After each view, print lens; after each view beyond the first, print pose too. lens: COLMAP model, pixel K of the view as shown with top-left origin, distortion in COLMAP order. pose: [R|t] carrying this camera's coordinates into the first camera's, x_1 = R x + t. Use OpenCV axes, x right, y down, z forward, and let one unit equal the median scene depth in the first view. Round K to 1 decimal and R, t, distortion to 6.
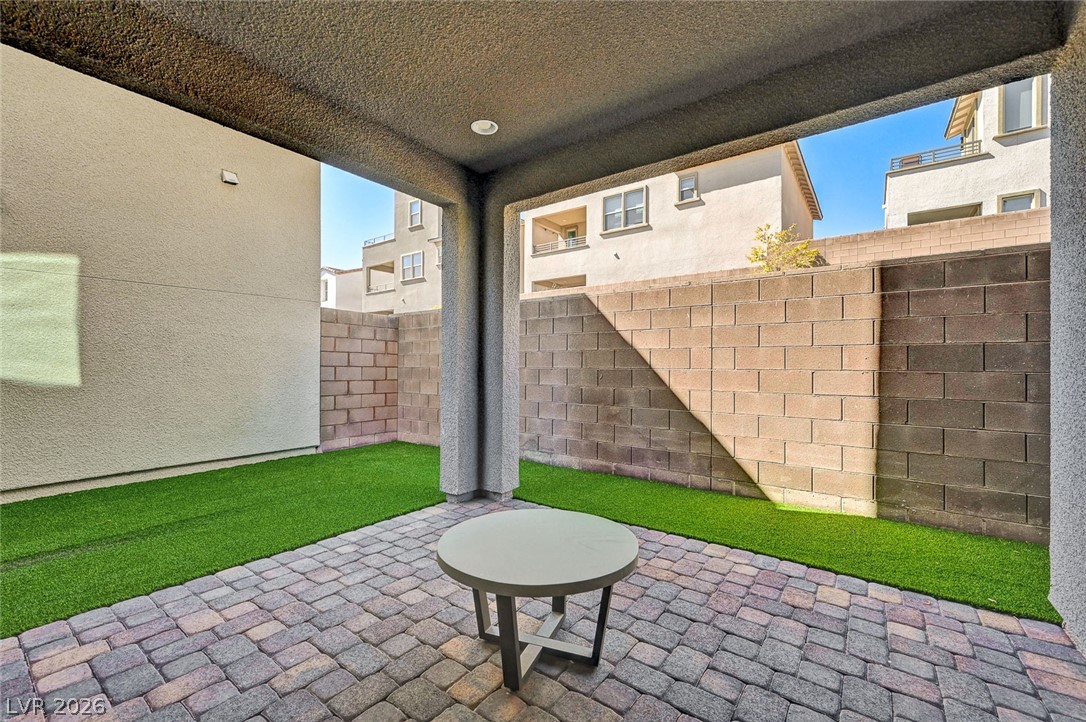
lens RADIAL K [[446.4, 0, 547.5], [0, 446.4, 366.0], [0, 0, 1]] dist [-0.000772, 0.000063]
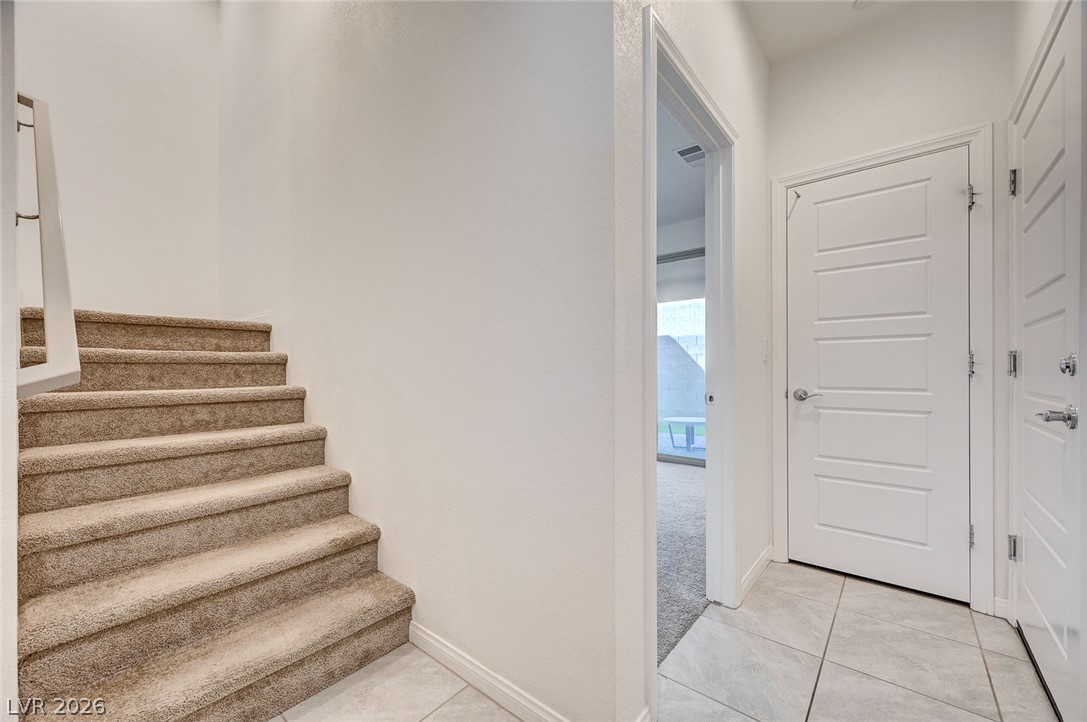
lens RADIAL K [[428.6, 0, 543.4], [0, 428.6, 370.9], [0, 0, 1]] dist [-0.000802, -0.000055]
pose [[0.997977, -0.007434, -0.063143, -0.443632], [0.007414, 0.999972, -0.000550, -0.009922], [0.063145, 0.000081, 0.998004, -1.156860]]
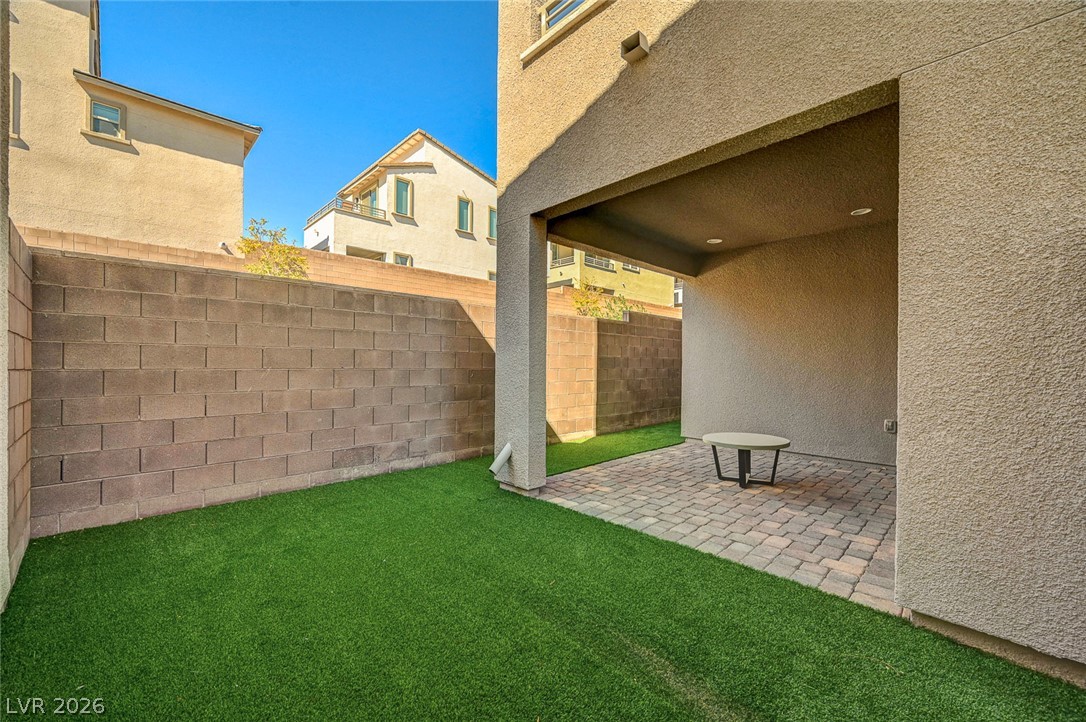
lens RADIAL K [[434.6, 0, 543.0], [0, 434.6, 361.0], [0, 0, 1]] dist [-0.000925, 0.000200]
pose [[0.167562, 0.005162, 0.985848, -1.153457], [-0.005265, 0.999977, -0.004341, -0.011972], [-0.985847, -0.004463, 0.167586, 0.753196]]
